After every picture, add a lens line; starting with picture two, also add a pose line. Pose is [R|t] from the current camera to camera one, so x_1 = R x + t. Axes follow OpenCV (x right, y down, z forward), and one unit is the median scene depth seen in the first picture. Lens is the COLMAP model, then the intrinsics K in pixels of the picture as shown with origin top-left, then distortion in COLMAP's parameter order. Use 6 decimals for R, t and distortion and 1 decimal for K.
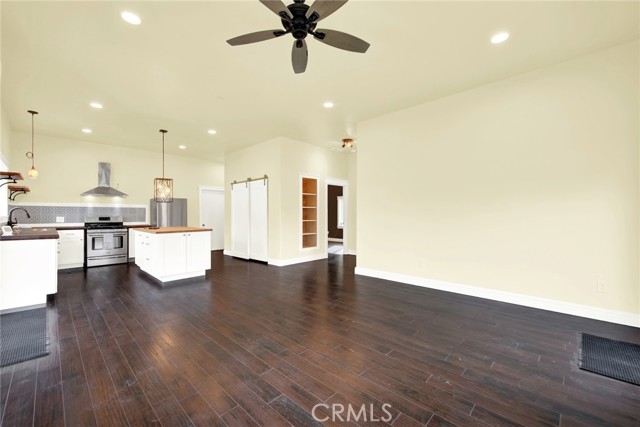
lens RADIAL K [[261.7, 0, 323.6], [0, 261.7, 213.1], [0, 0, 1]] dist [0.001212, -0.001105]
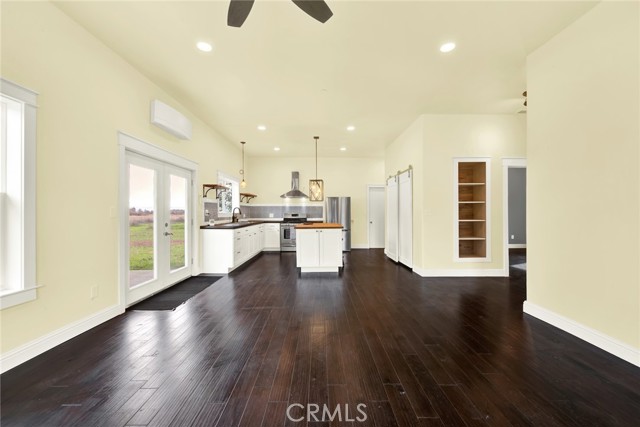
lens RADIAL K [[261.7, 0, 323.6], [0, 261.7, 213.1], [0, 0, 1]] dist [0.001212, -0.001105]
pose [[0.698214, 0.003595, -0.715880, 0.187231], [0.003078, 0.999963, 0.008025, 0.000855], [0.715882, -0.007807, 0.698177, 0.209105]]
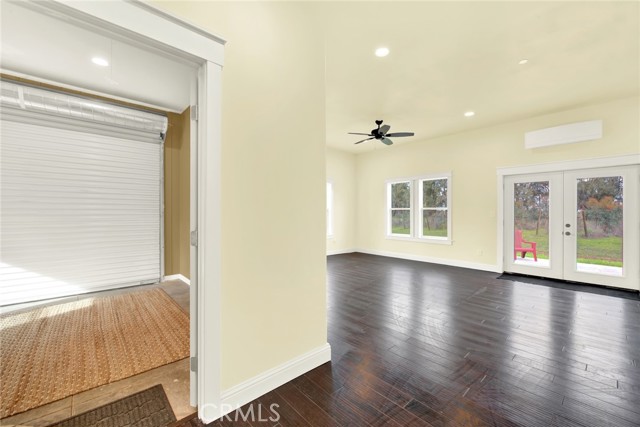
lens RADIAL K [[261.7, 0, 323.6], [0, 261.7, 213.1], [0, 0, 1]] dist [0.001212, -0.001105]
pose [[-0.997578, 0.002177, 0.069527, 0.083342], [0.001660, 0.999970, -0.007500, 0.003929], [-0.069541, -0.007366, -0.997552, 1.141522]]
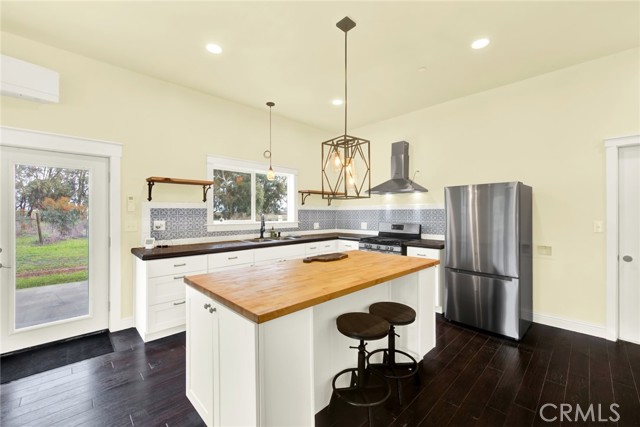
lens RADIAL K [[261.7, 0, 323.6], [0, 261.7, 213.1], [0, 0, 1]] dist [0.001212, -0.001105]
pose [[-0.032571, 0.003542, -0.999463, -0.176625], [0.007059, 0.999970, 0.003314, -0.018010], [0.999444, -0.006948, -0.032595, 0.860172]]
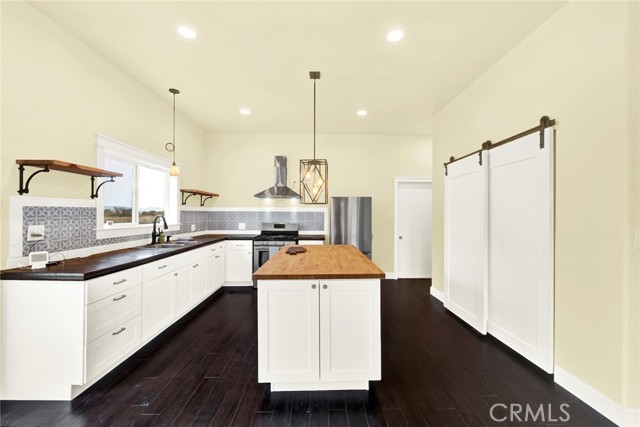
lens RADIAL K [[261.7, 0, 323.6], [0, 261.7, 213.1], [0, 0, 1]] dist [0.001212, -0.001105]
pose [[0.702683, 0.002743, -0.711498, -0.180815], [-0.002311, 0.999996, 0.001573, -0.020762], [0.711499, 0.000539, 0.702687, 0.551803]]
